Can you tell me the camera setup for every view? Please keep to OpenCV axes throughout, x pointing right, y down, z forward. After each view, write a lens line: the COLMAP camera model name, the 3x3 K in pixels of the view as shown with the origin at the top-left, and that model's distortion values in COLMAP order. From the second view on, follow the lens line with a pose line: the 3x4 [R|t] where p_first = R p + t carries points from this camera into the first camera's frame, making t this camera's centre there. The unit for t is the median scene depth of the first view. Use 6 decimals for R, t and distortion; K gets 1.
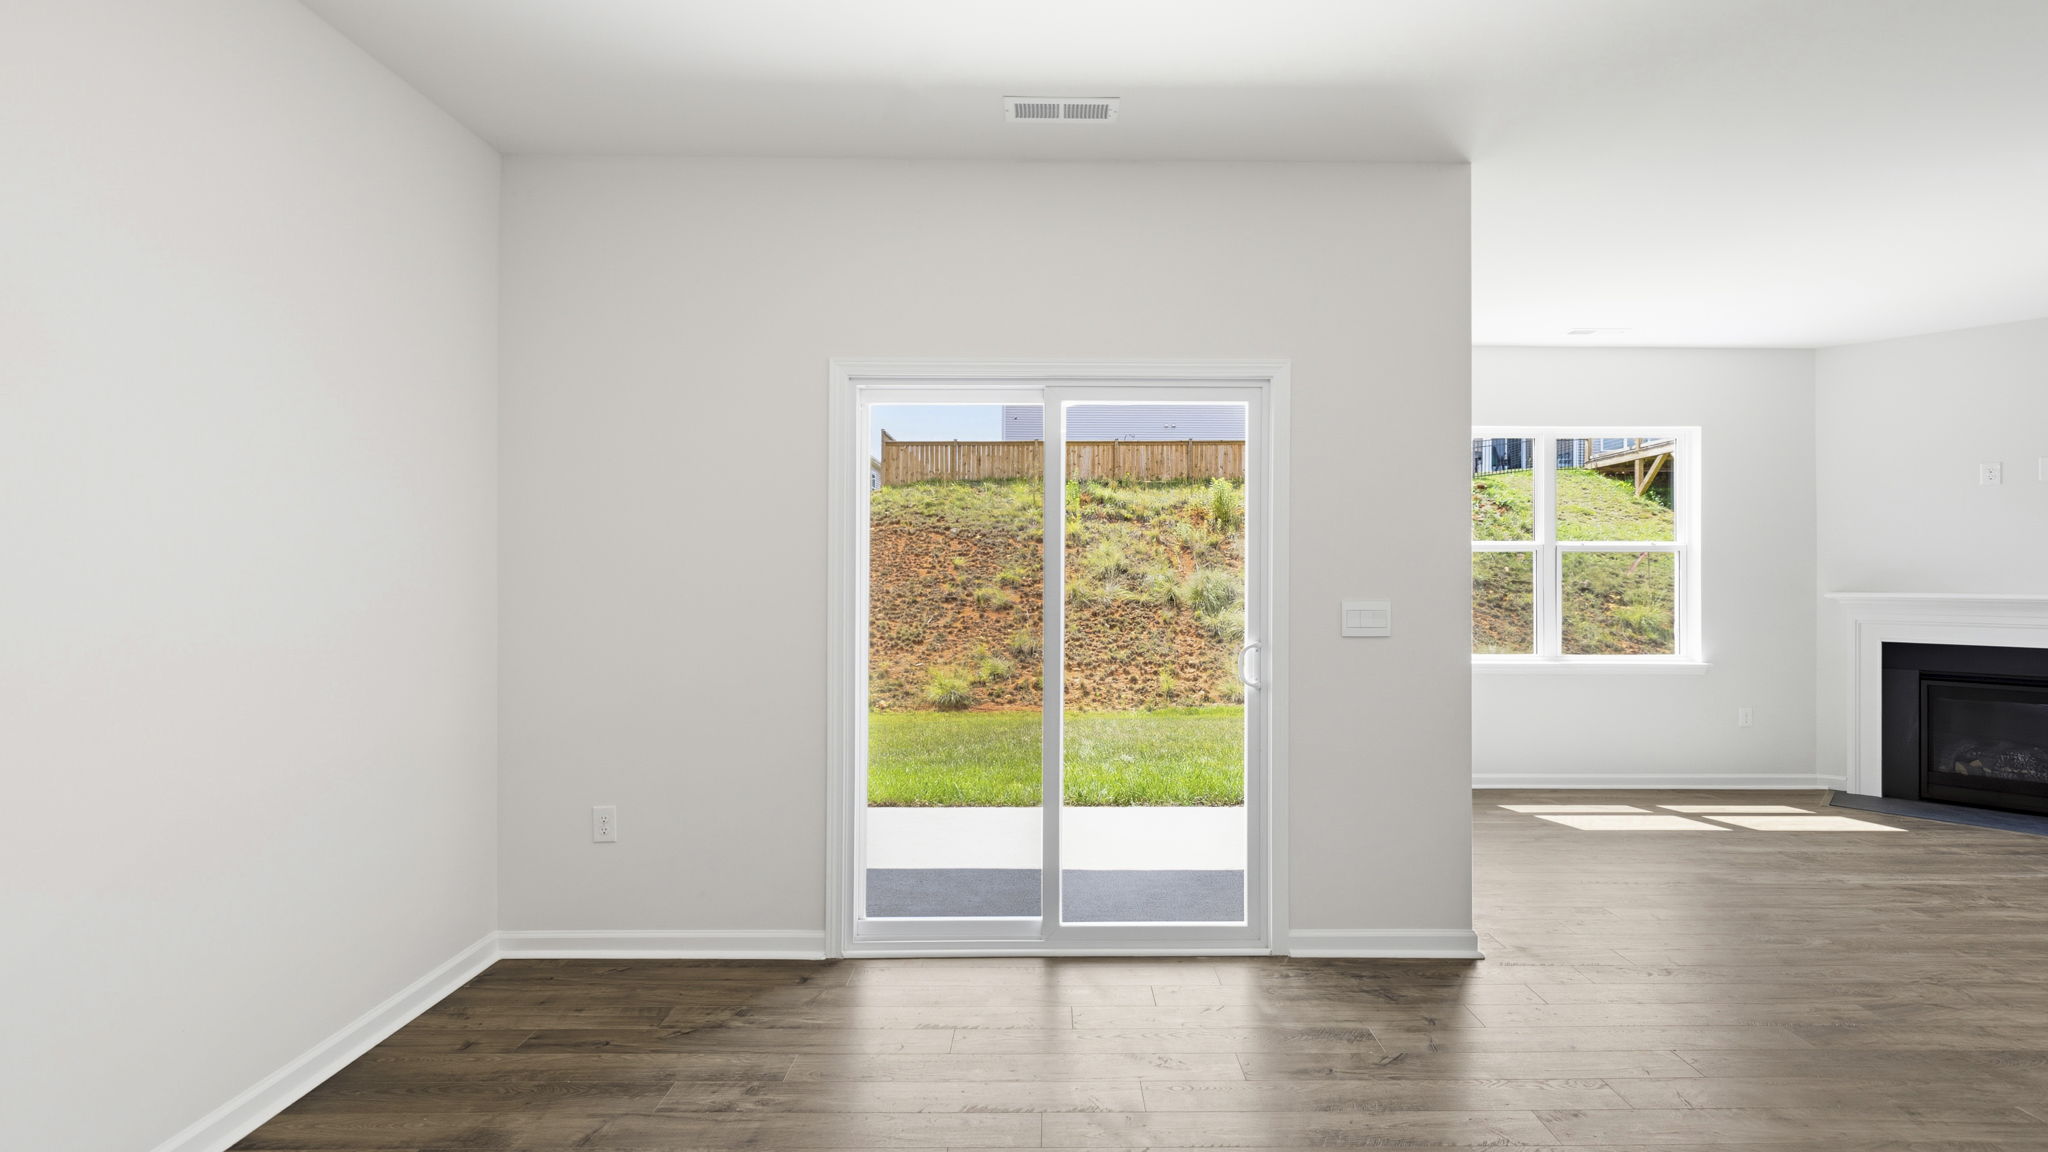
lens RADIAL K [[865.9, 0, 1054.0], [0, 865.9, 578.6], [0, 0, 1]] dist [-0.009866, 0.001098]
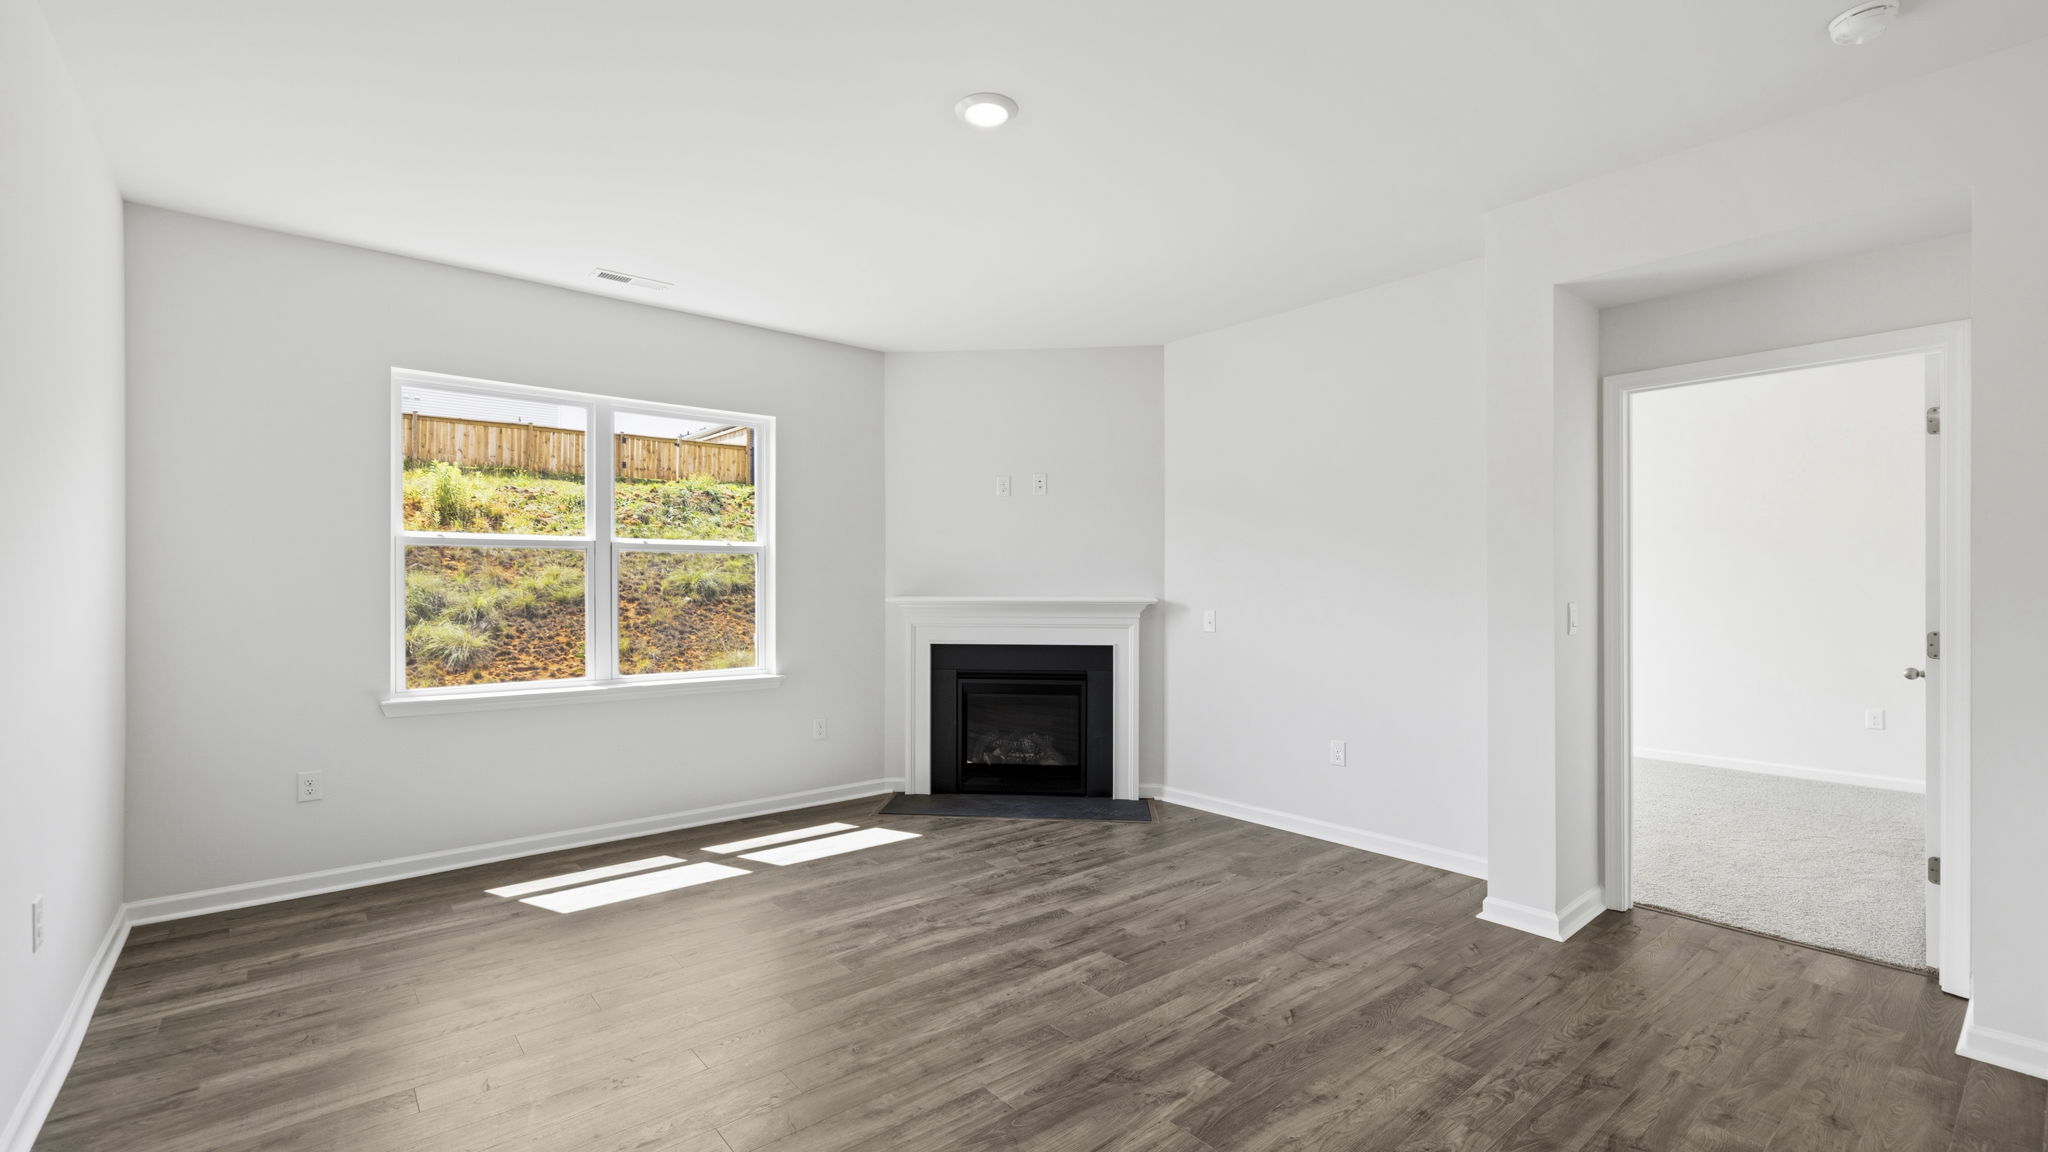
lens RADIAL K [[865.9, 0, 1018.4], [0, 865.9, 584.0], [0, 0, 1]] dist [-0.009866, 0.001098]
pose [[0.763479, -0.002160, 0.645829, 0.373217], [0.002528, 0.999997, 0.000356, 0.001821], [-0.645828, 0.001361, 0.763482, 0.138150]]
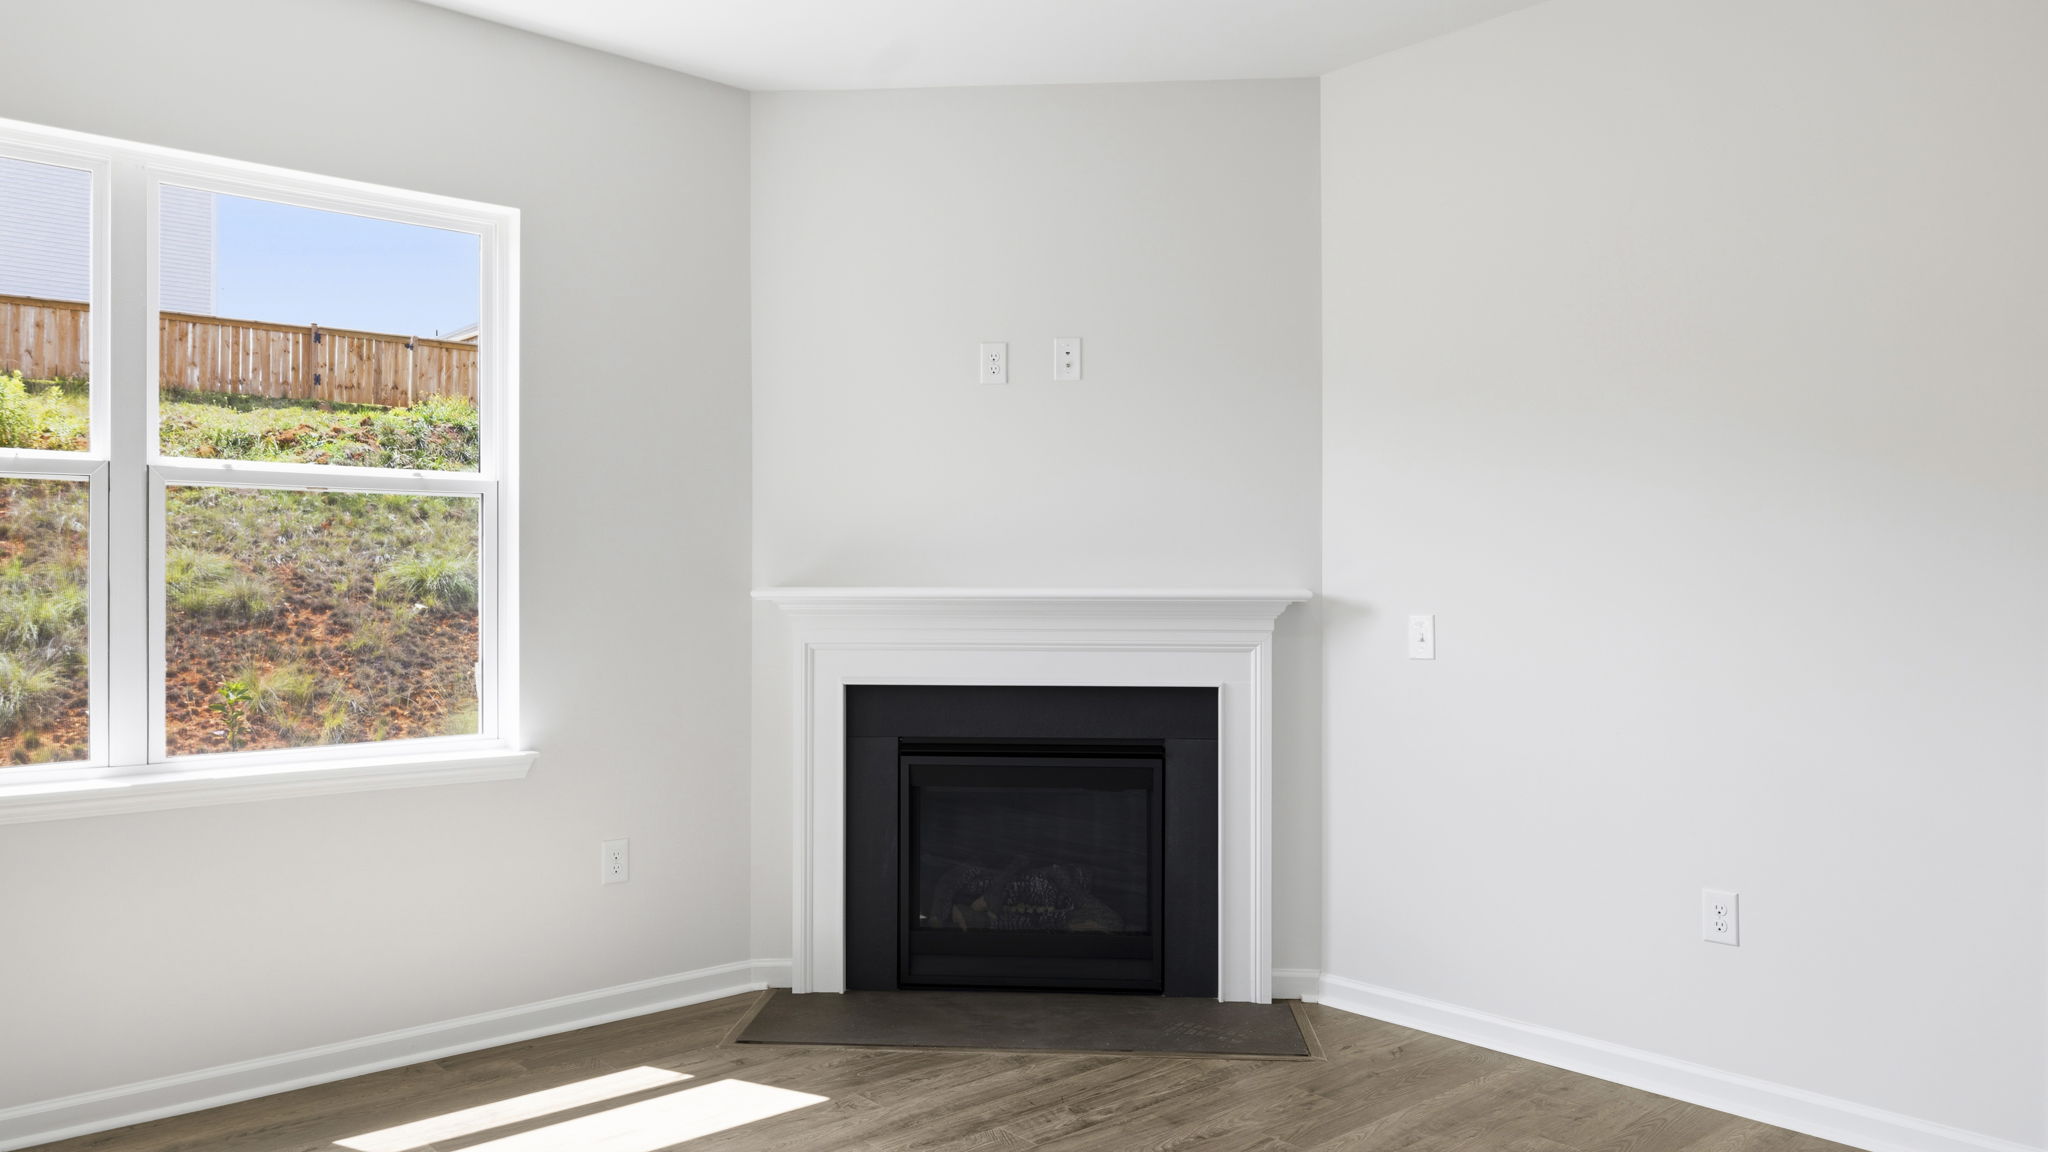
lens RADIAL K [[1395.7, 0, 1018.1], [0, 1395.7, 577.0], [0, 0, 1]] dist [-0.003104, -0.005302]
pose [[0.746886, 0.001525, 0.664950, 0.493912], [0.003446, 0.999975, -0.006163, 0.015810], [-0.664943, 0.006895, 0.746862, 0.318455]]
